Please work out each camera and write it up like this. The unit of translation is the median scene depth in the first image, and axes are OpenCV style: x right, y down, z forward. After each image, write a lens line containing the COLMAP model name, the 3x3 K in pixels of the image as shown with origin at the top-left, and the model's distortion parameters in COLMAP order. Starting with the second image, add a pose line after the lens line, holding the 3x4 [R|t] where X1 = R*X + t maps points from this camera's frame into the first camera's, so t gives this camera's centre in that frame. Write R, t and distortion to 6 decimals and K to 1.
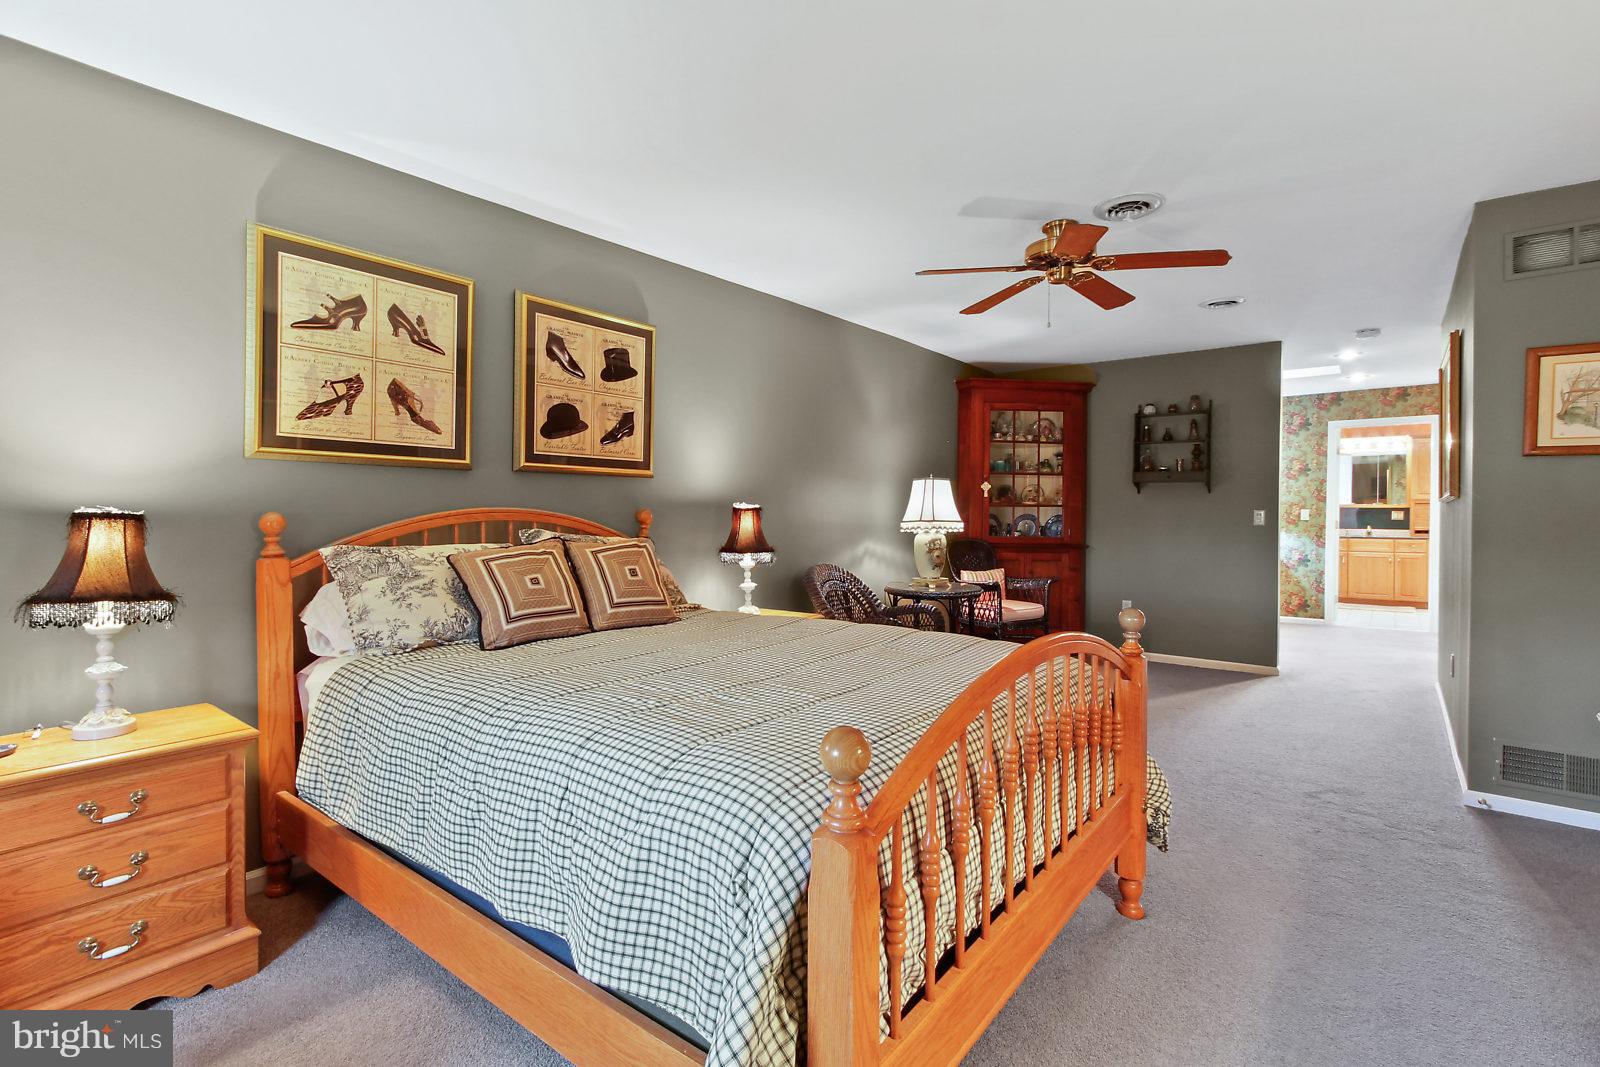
lens RADIAL K [[752.4, 0, 802.7], [0, 752.4, 528.1], [0, 0, 1]] dist [0.005518, 0.001015]
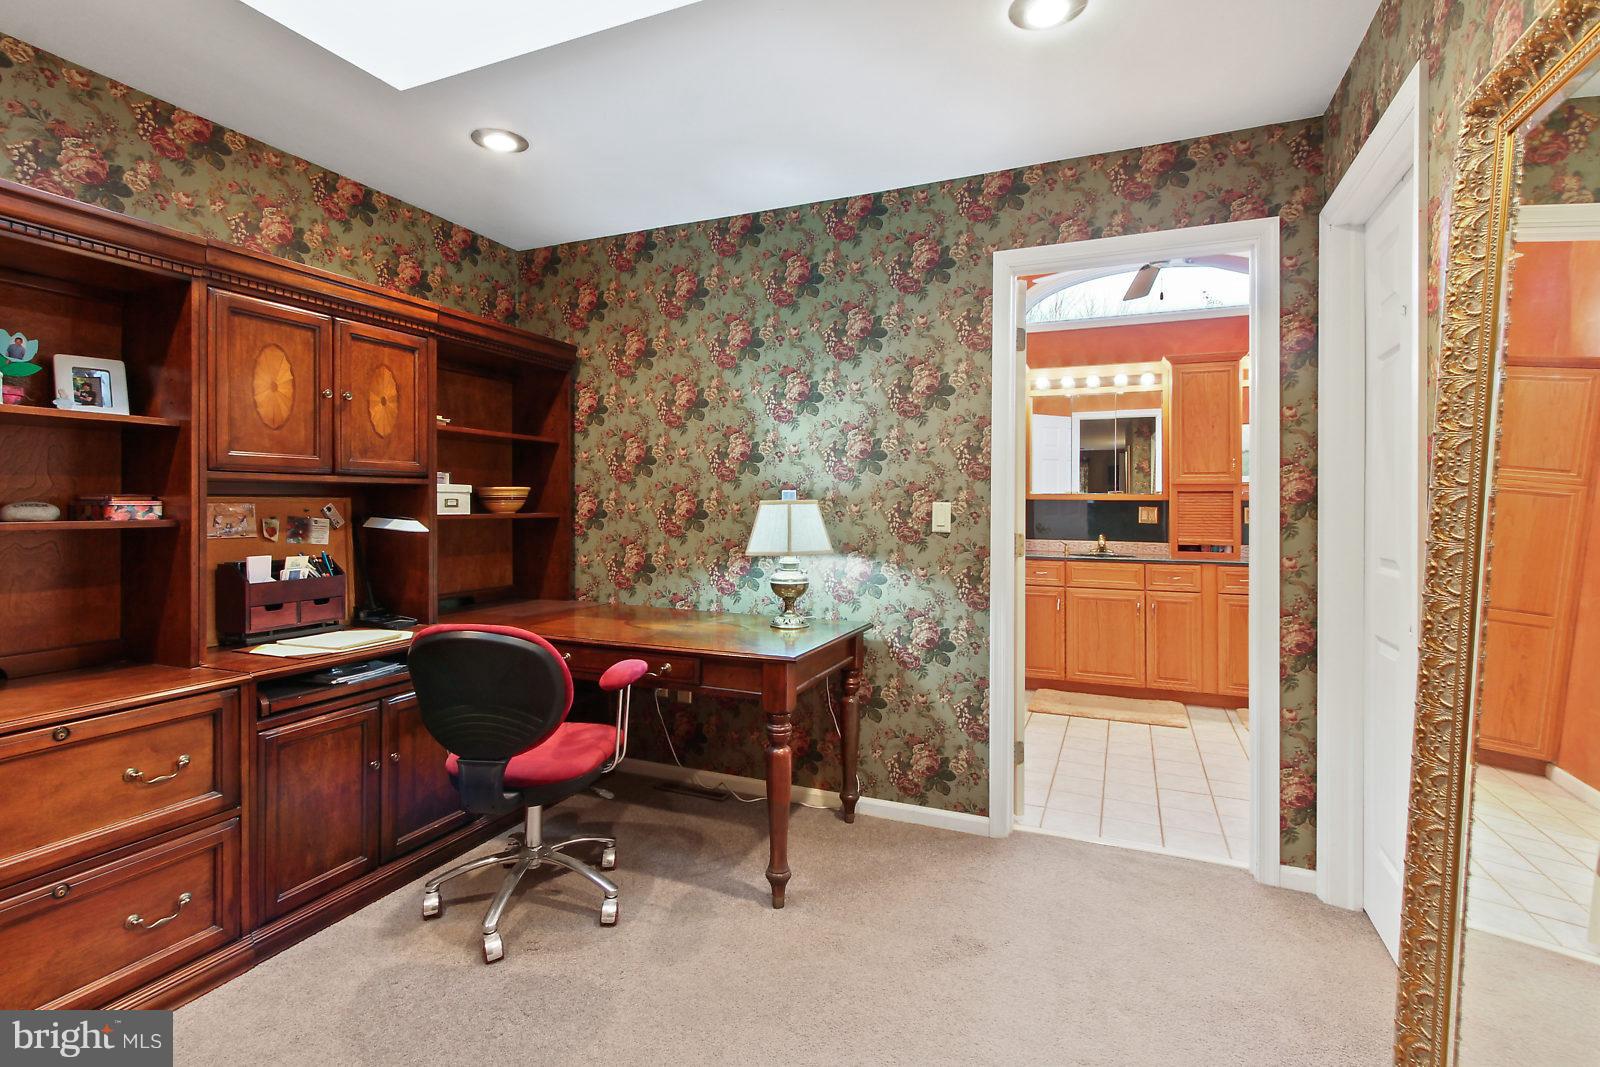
lens RADIAL K [[752.4, 0, 798.8], [0, 752.4, 517.8], [0, 0, 1]] dist [0.005518, 0.001015]
pose [[0.967809, -0.005324, 0.251631, 0.513666], [0.008057, 0.999919, -0.009833, -0.014418], [-0.251558, 0.011543, 0.967773, 0.676414]]
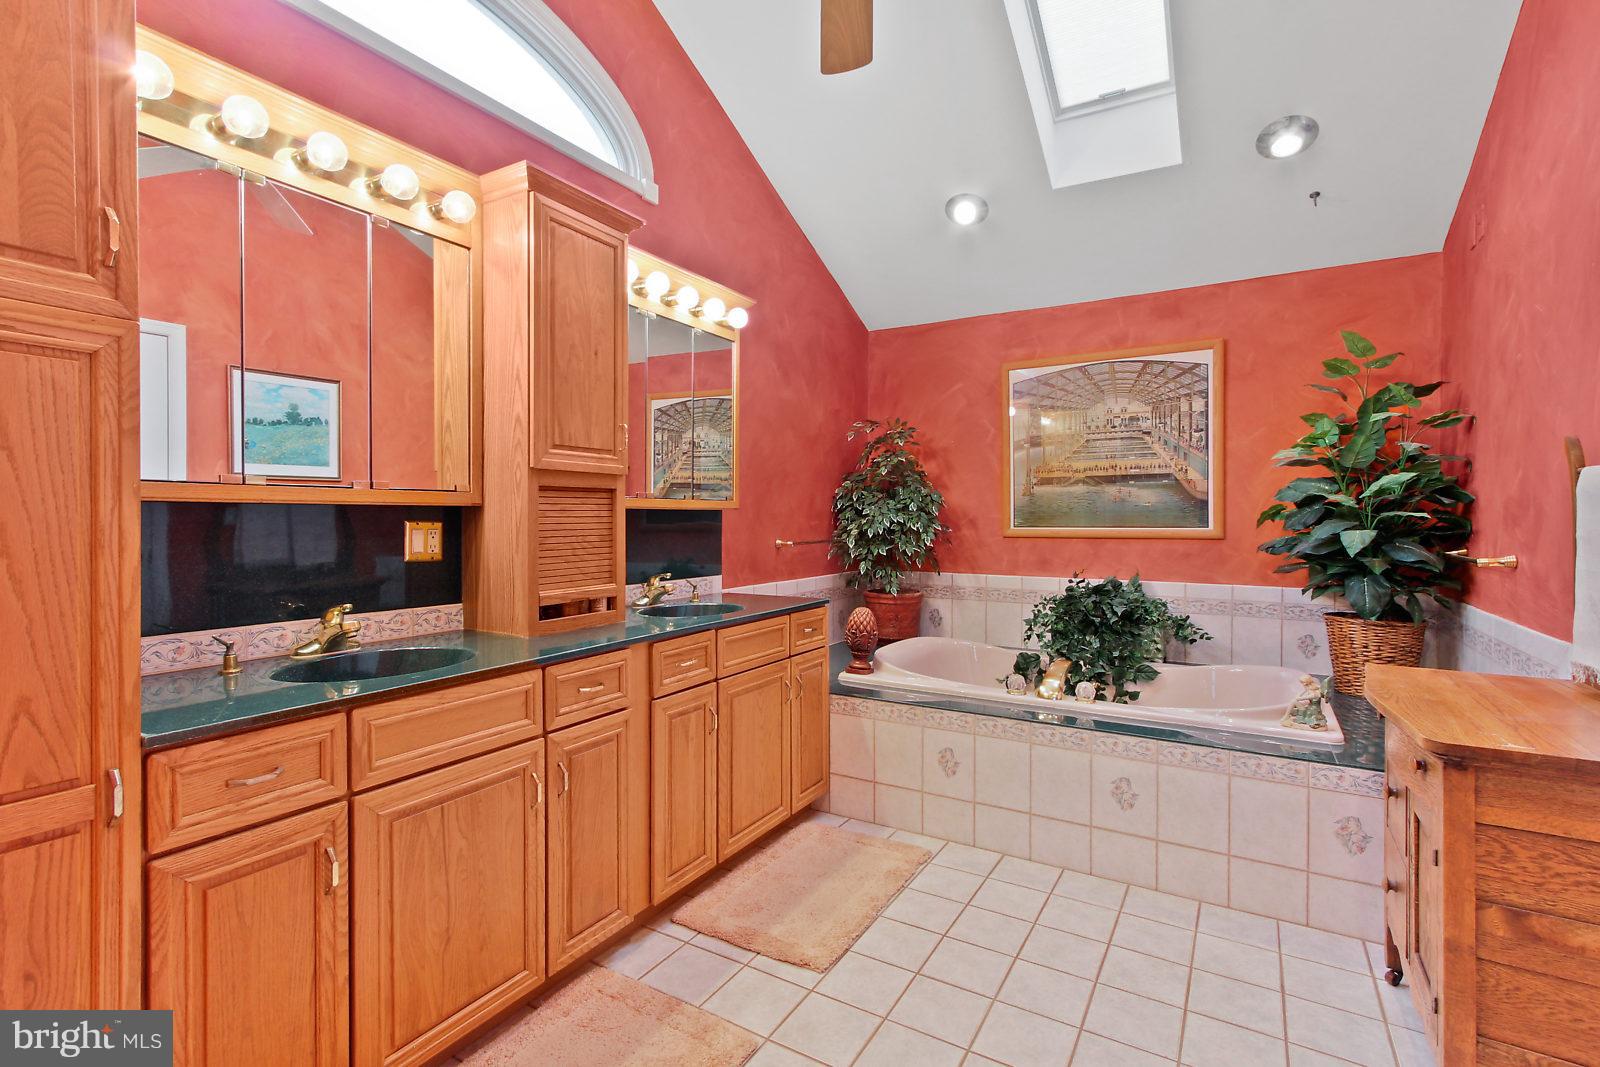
lens RADIAL K [[752.4, 0, 799.6], [0, 752.4, 524.9], [0, 0, 1]] dist [0.005518, 0.001015]
pose [[-0.124892, -0.013588, 0.992077, 0.681376], [0.019516, 0.999679, 0.016149, -0.028100], [-0.991978, 0.021379, -0.124586, 1.120902]]
